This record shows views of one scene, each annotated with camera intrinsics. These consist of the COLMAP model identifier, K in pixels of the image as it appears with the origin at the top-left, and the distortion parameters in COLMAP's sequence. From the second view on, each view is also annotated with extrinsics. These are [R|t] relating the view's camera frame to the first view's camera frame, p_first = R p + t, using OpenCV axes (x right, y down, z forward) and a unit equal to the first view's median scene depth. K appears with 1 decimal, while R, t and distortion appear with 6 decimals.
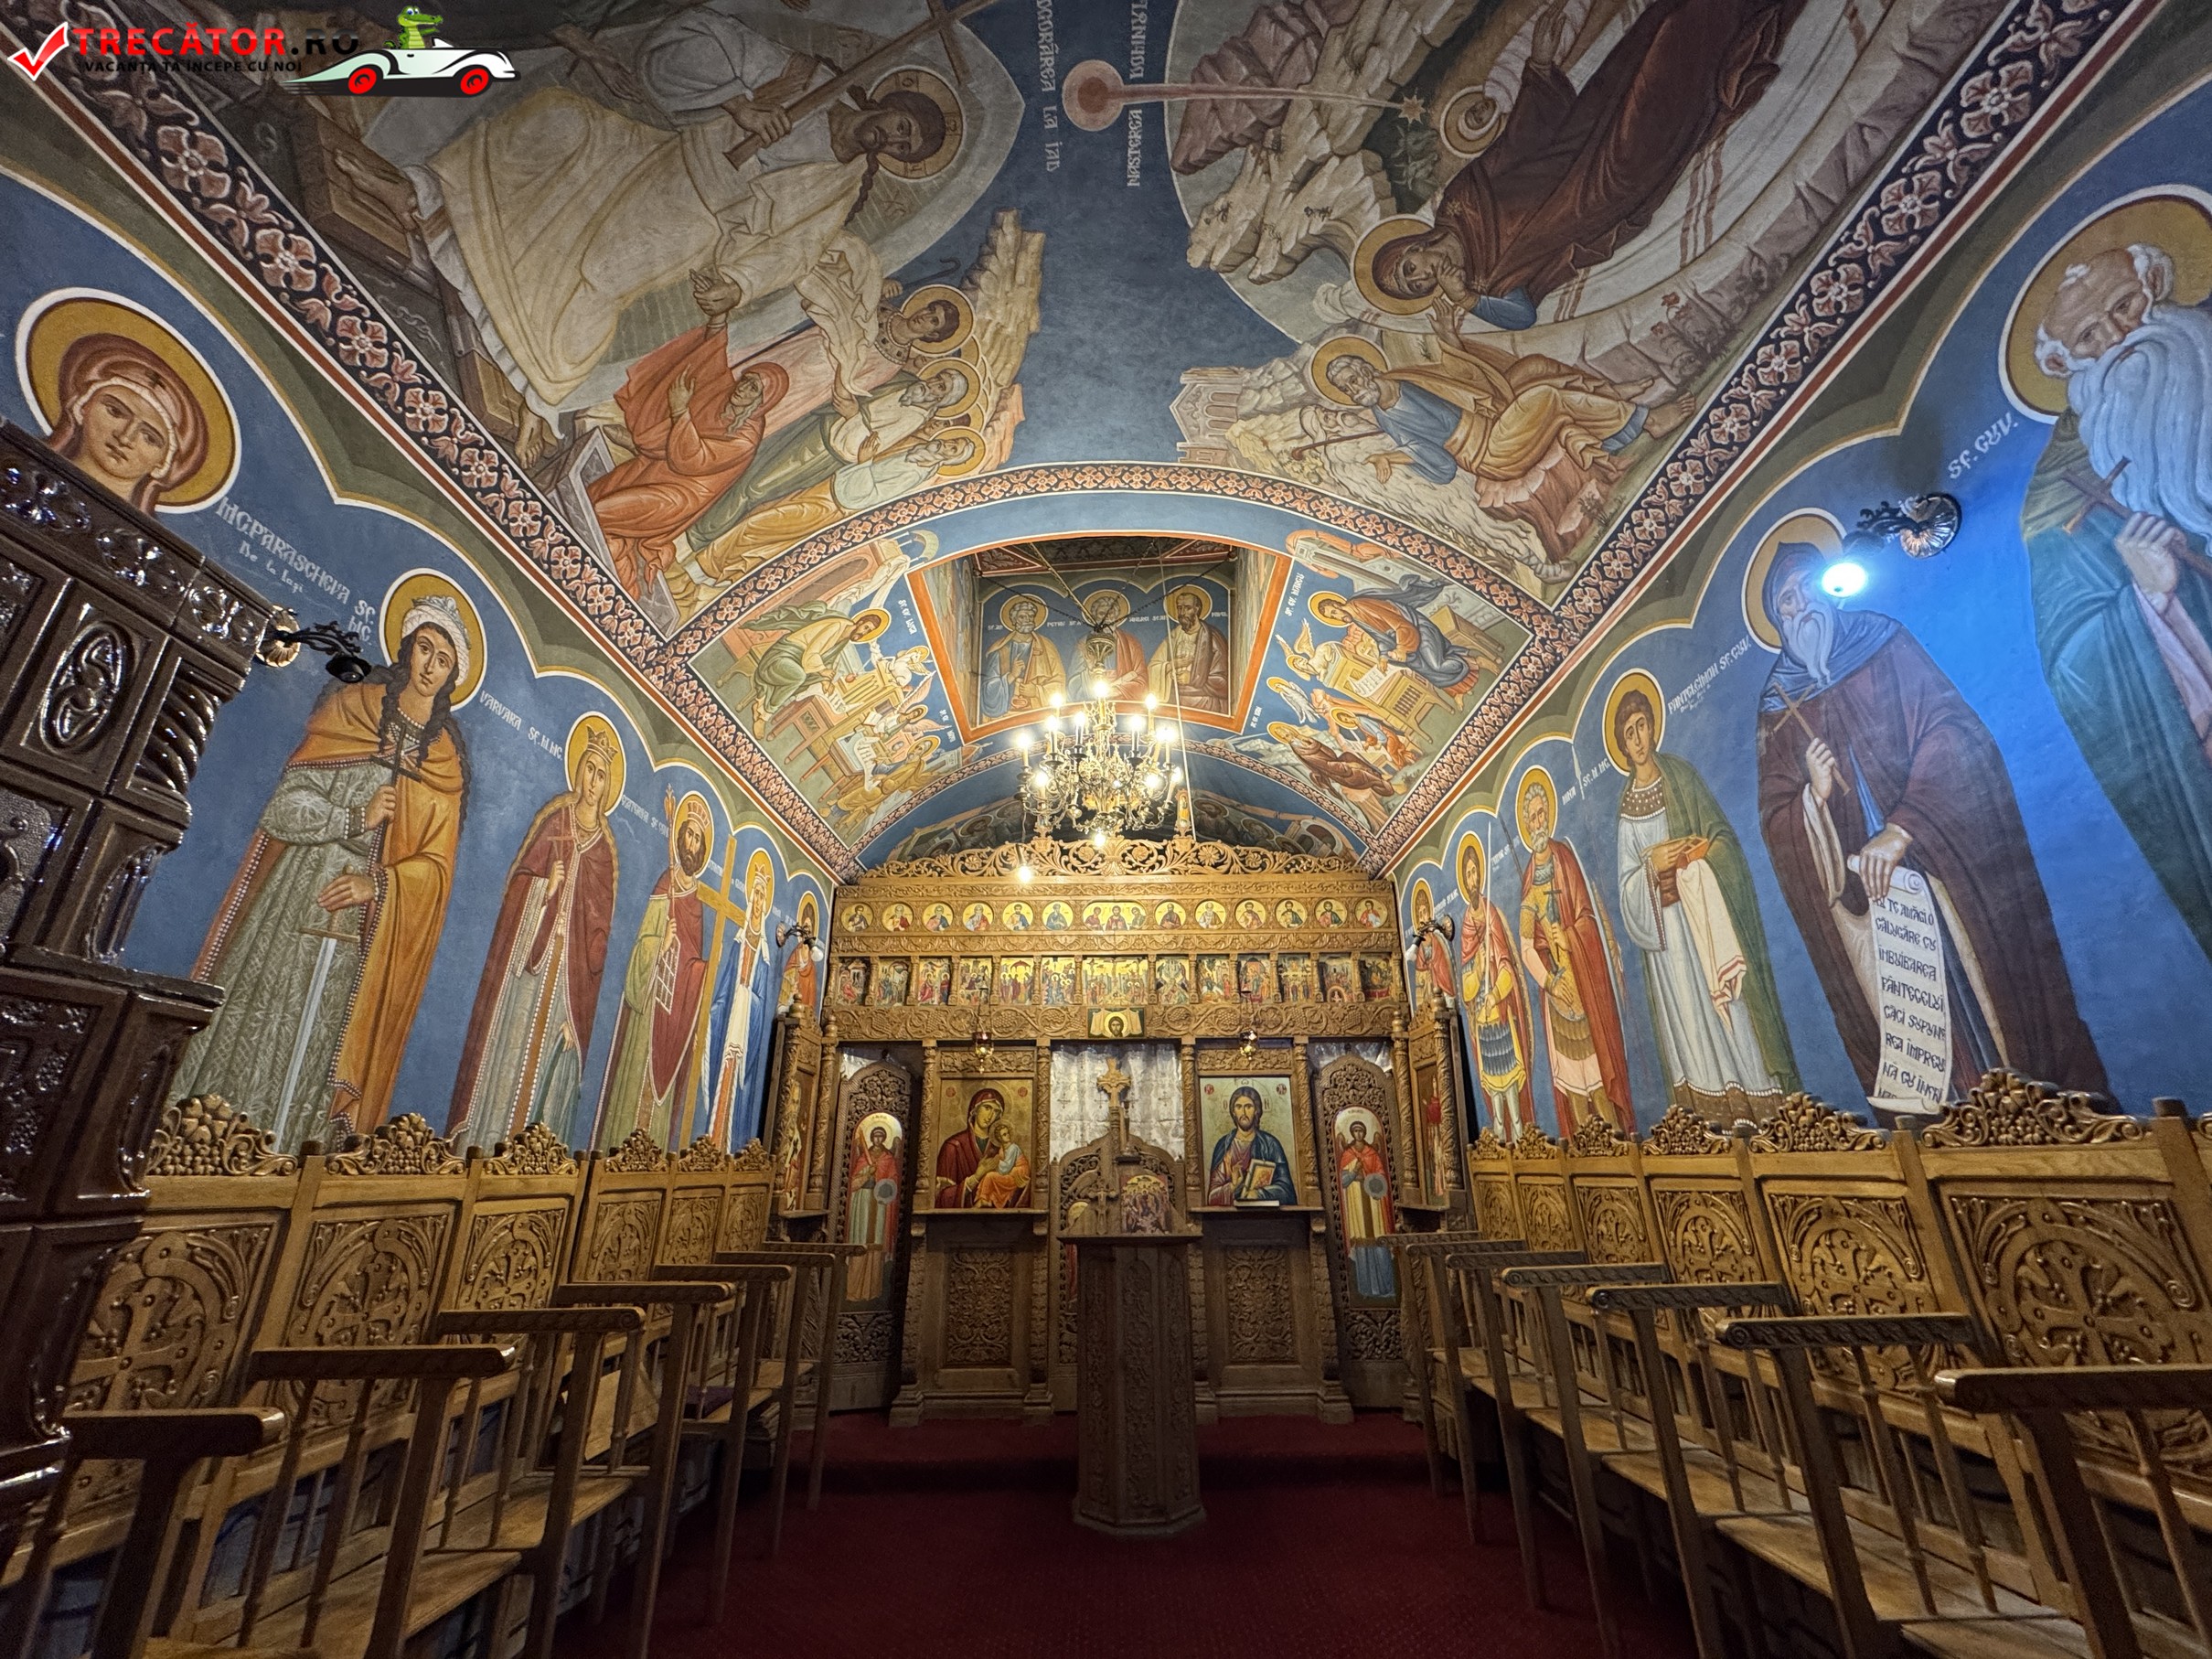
lens RADIAL K [[873.5, 0, 1106.0], [0, 873.5, 829.5], [0, 0, 1]] dist [0.001155, 0.000008]
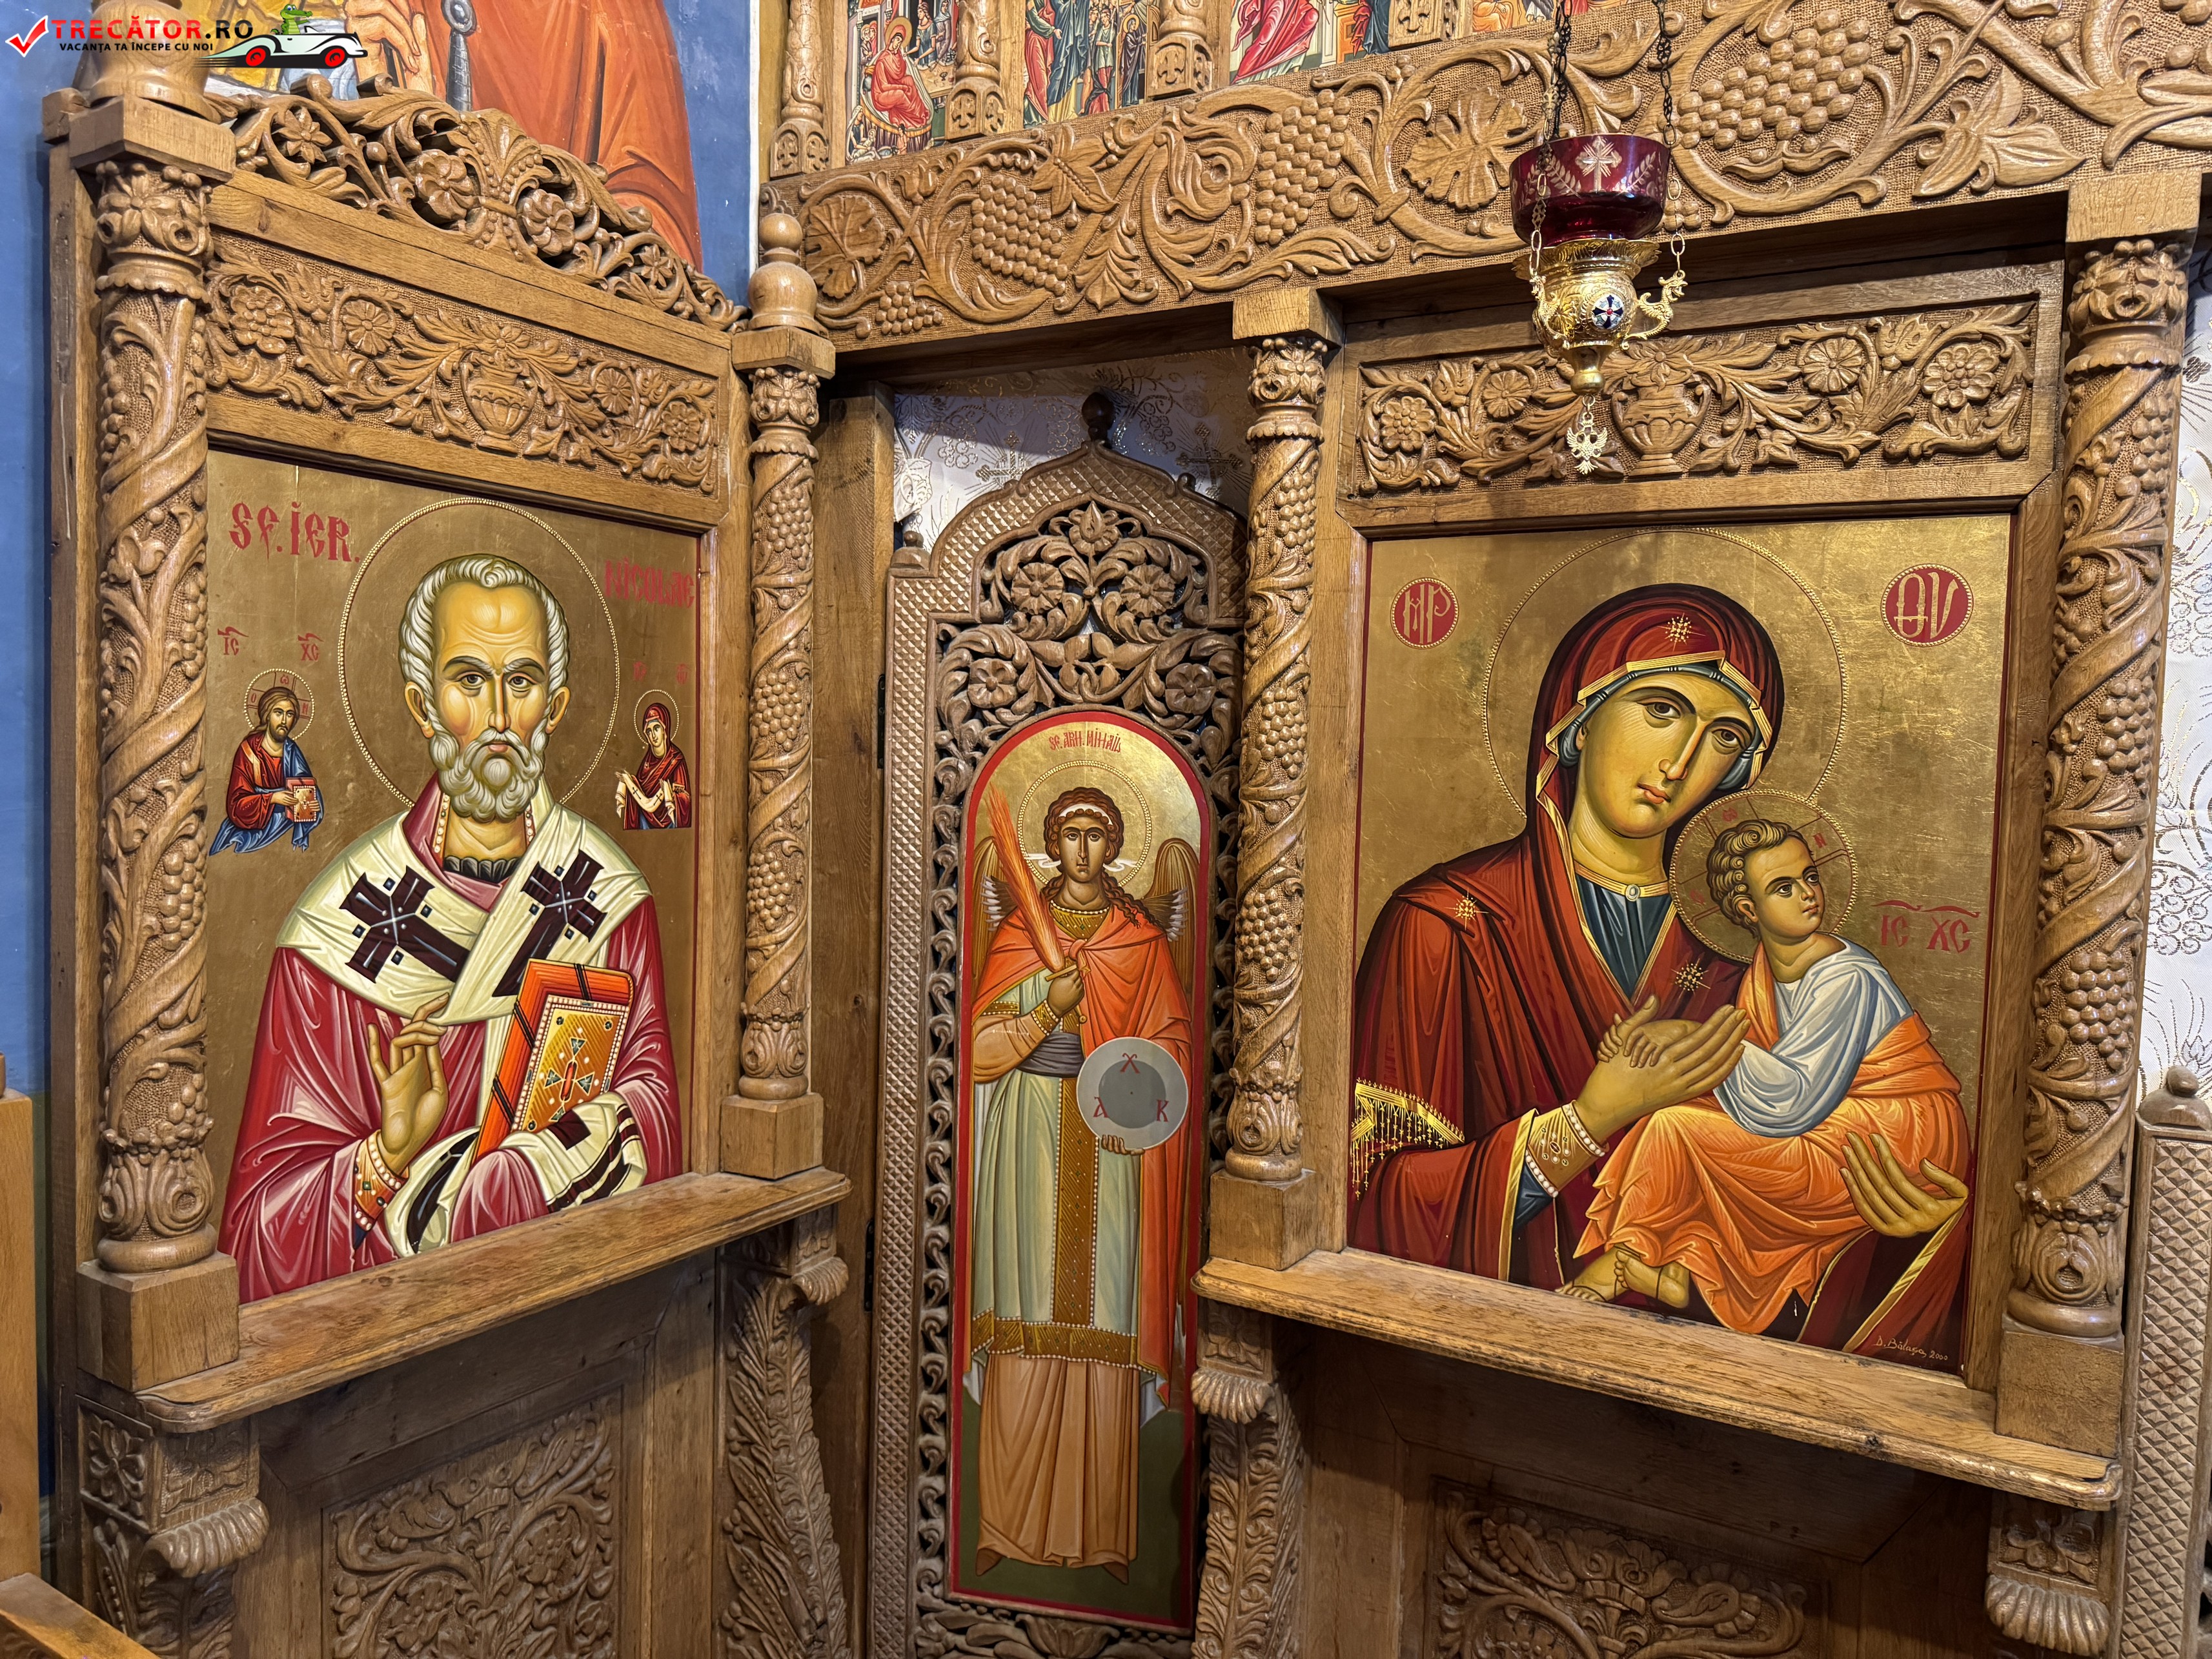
lens RADIAL K [[1560.6, 0, 1106.0], [0, 1560.6, 829.5], [0, 0, 1]] dist [0.027585, -0.037874]
pose [[0.856161, 0.063423, -0.512801, -0.086226], [0.157514, 0.913166, 0.375922, 0.245037], [0.492115, -0.402623, 0.771827, 0.816319]]
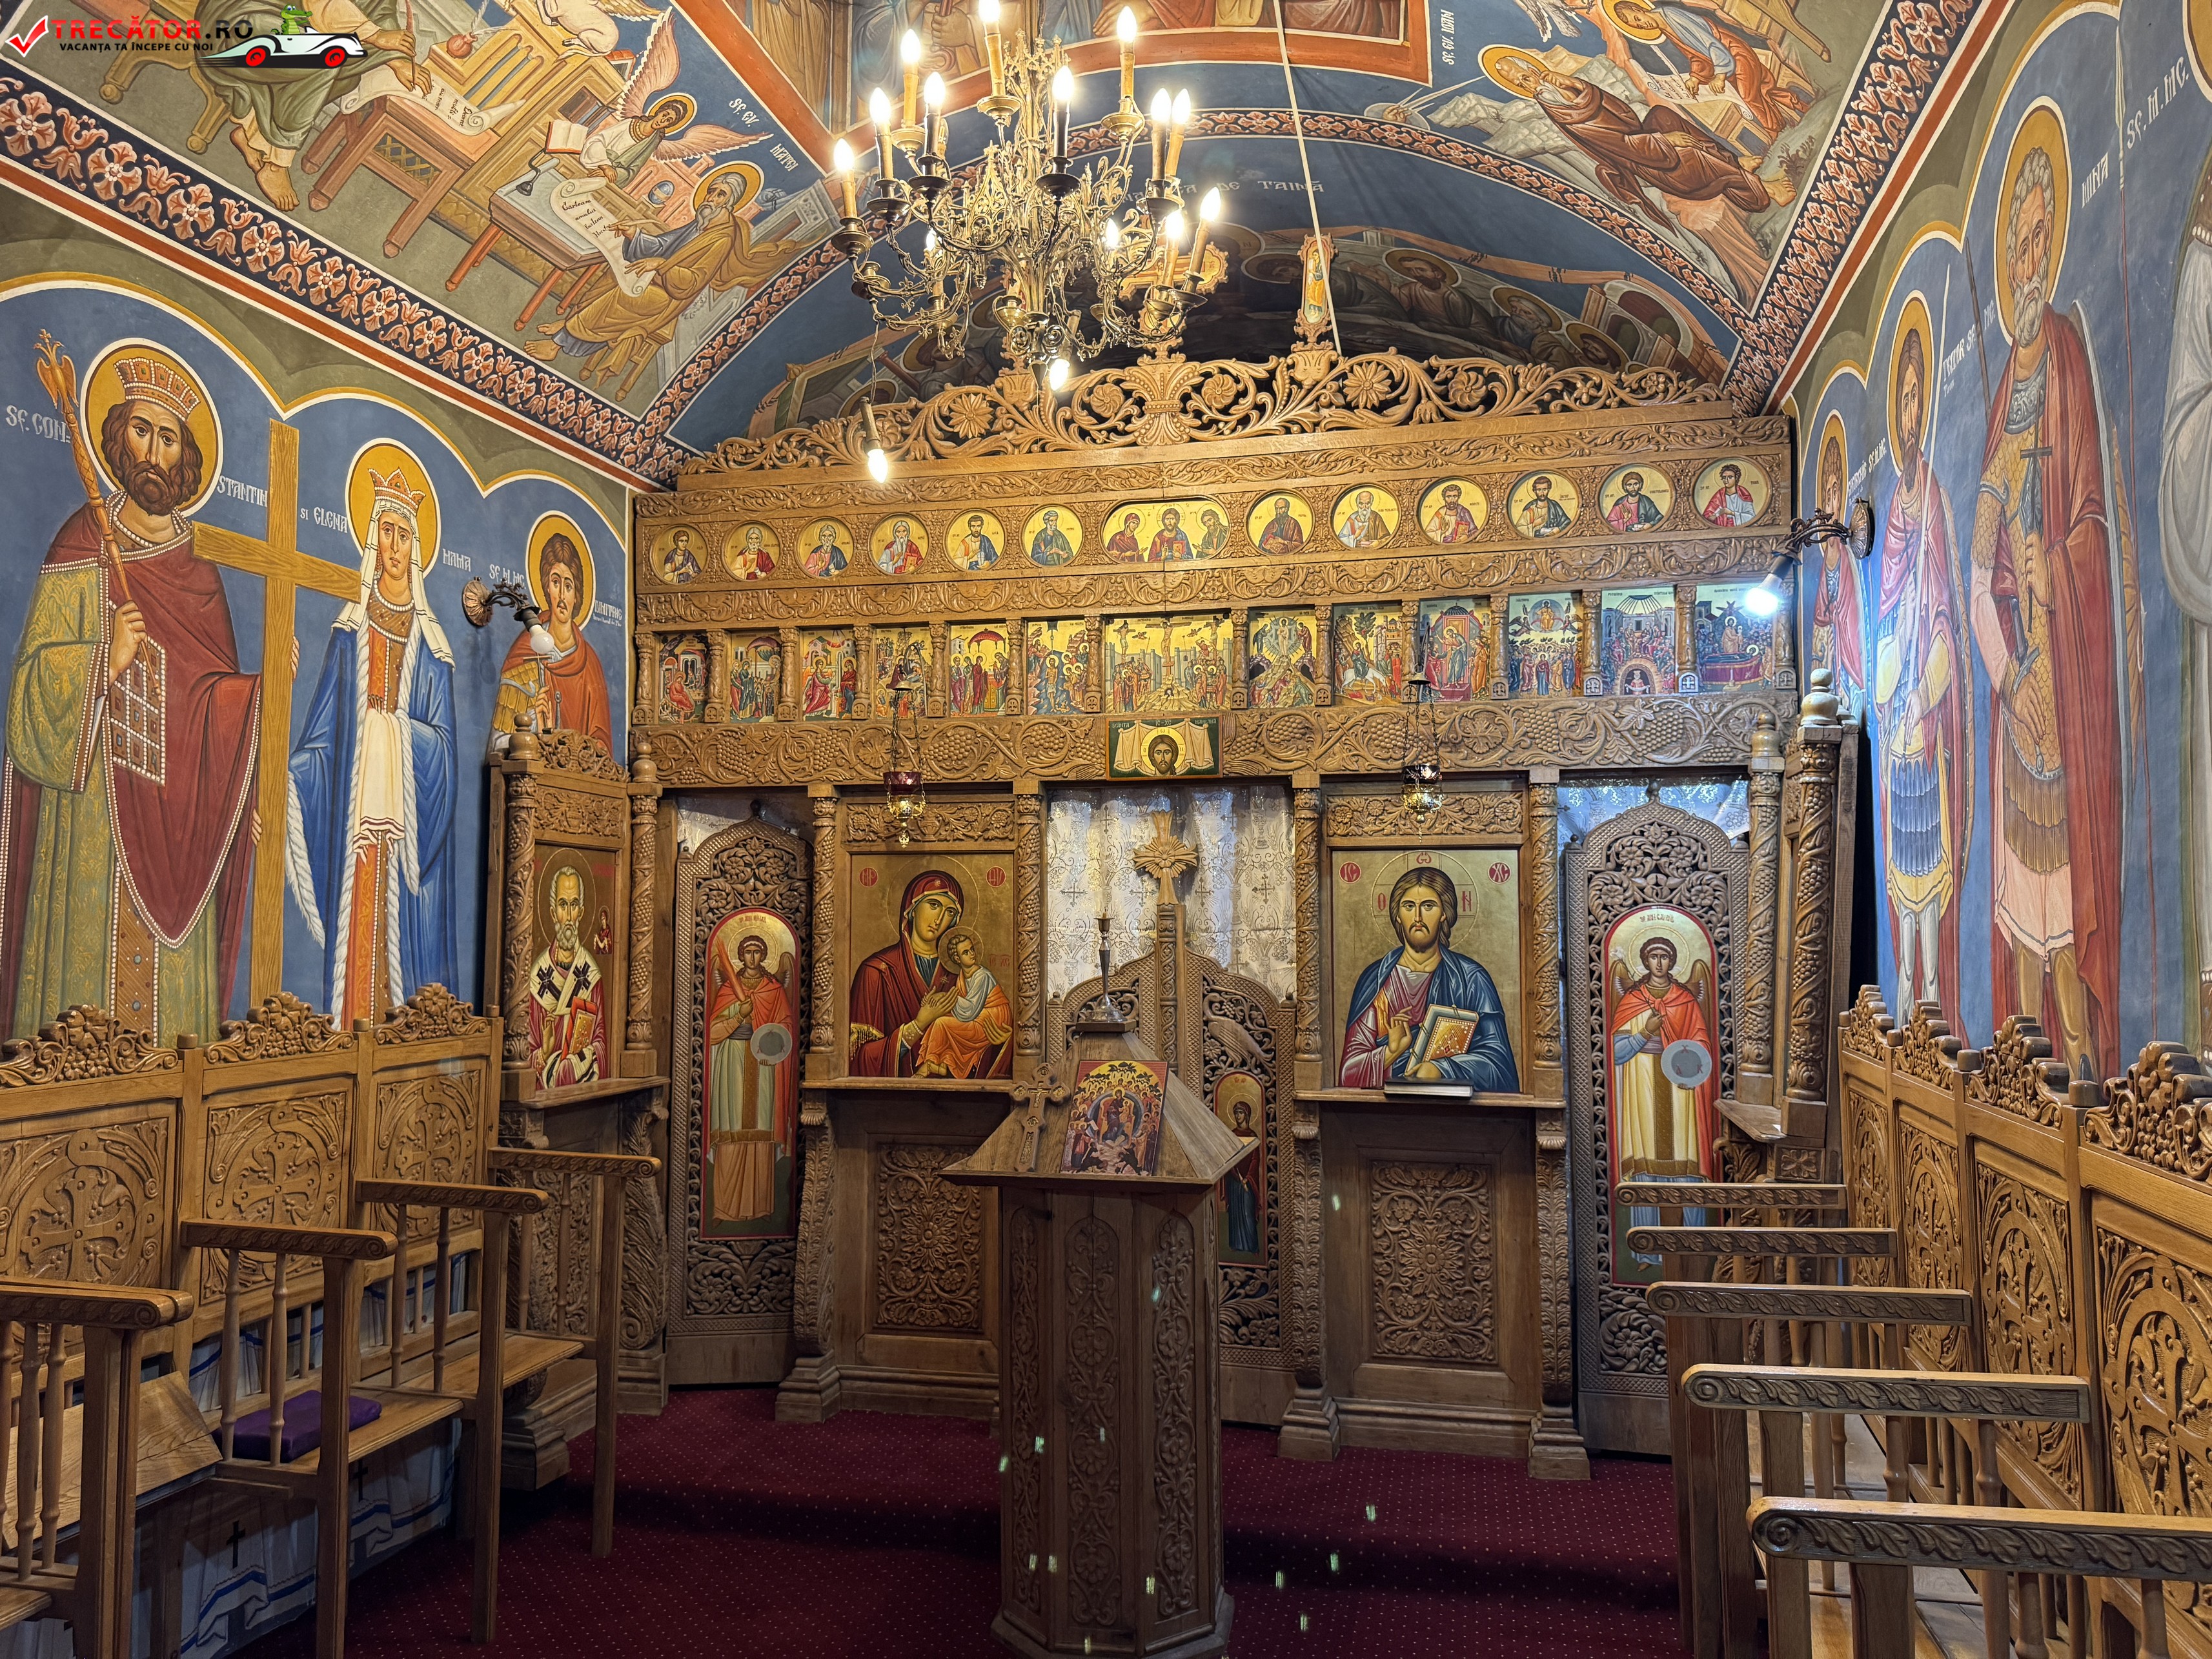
lens RADIAL K [[1551.8, 0, 1111.0], [0, 1551.8, 822.2], [0, 0, 1]] dist [0.136553, -0.176516]
pose [[0.975826, -0.005725, -0.218475, 0.201212], [0.072188, 0.951994, 0.297484, -0.008549], [0.206284, -0.306064, 0.929393, 0.161699]]
